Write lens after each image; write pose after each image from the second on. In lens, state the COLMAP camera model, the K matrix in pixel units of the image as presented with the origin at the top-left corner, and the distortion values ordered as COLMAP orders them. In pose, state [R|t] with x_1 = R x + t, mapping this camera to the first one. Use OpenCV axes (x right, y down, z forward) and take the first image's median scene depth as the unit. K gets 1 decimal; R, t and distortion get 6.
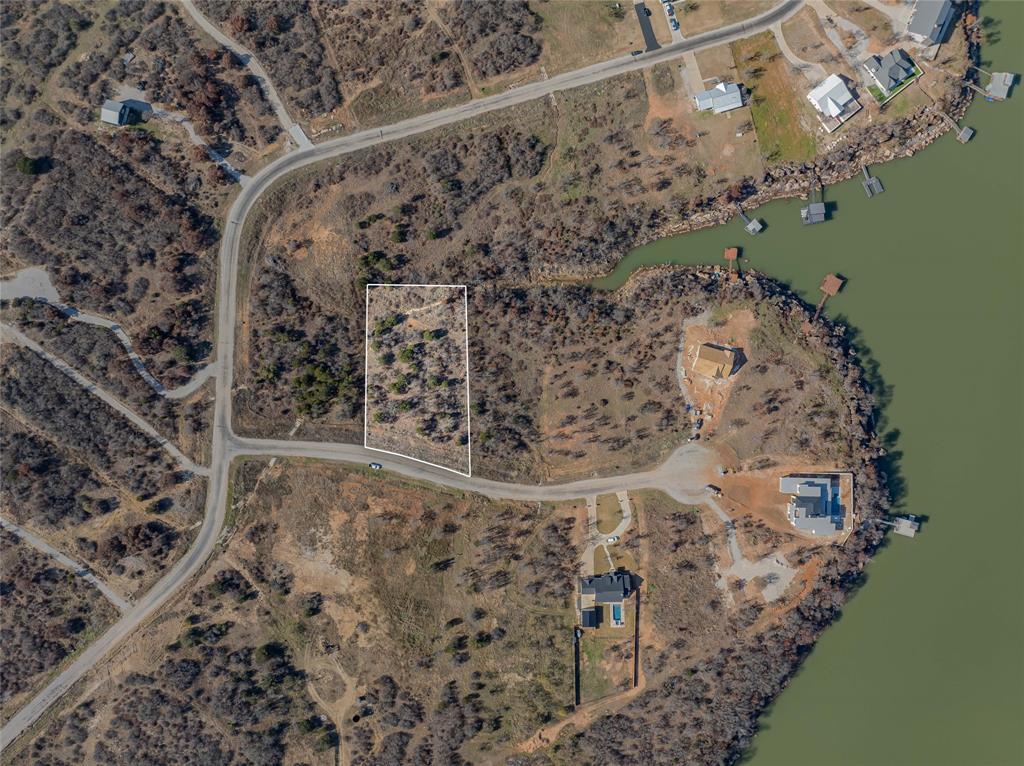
lens RADIAL K [[722.2, 0, 512.0], [0, 722.2, 383.0], [0, 0, 1]] dist [-0.045983, 0.009065]
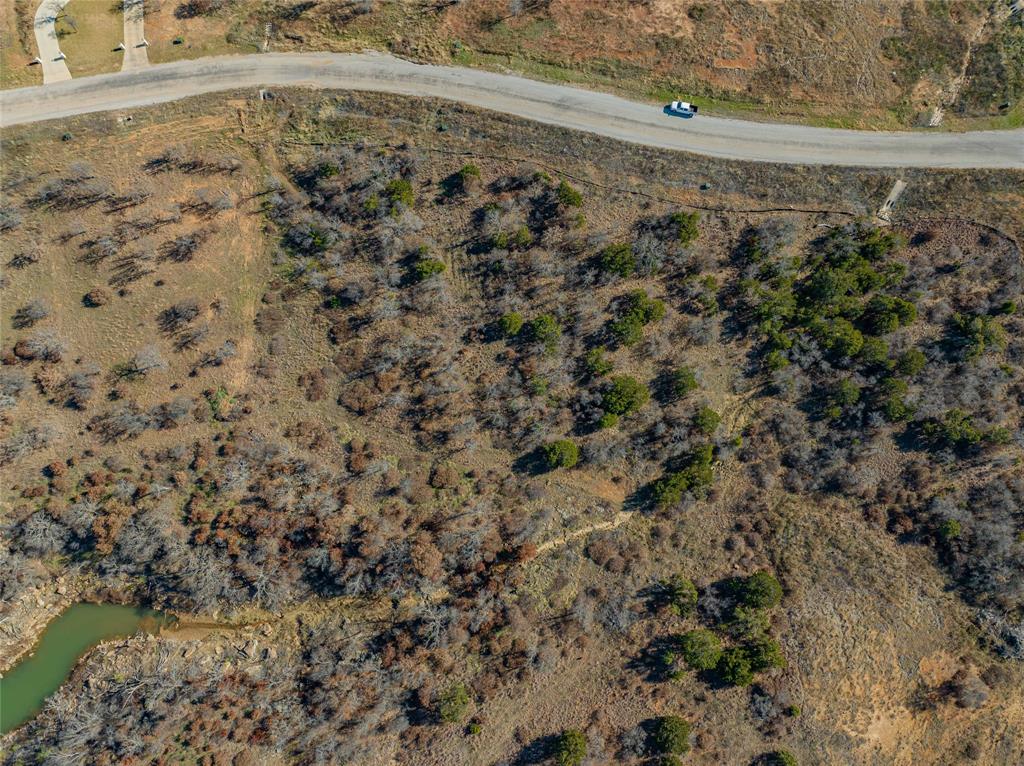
lens RADIAL K [[722.2, 0, 512.0], [0, 722.2, 383.0], [0, 0, 1]] dist [-0.045983, 0.009065]
pose [[-0.998587, 0.043616, -0.030373, -0.079218], [-0.047511, -0.988684, 0.142293, -0.080367], [-0.023823, 0.143535, 0.989358, 0.634338]]
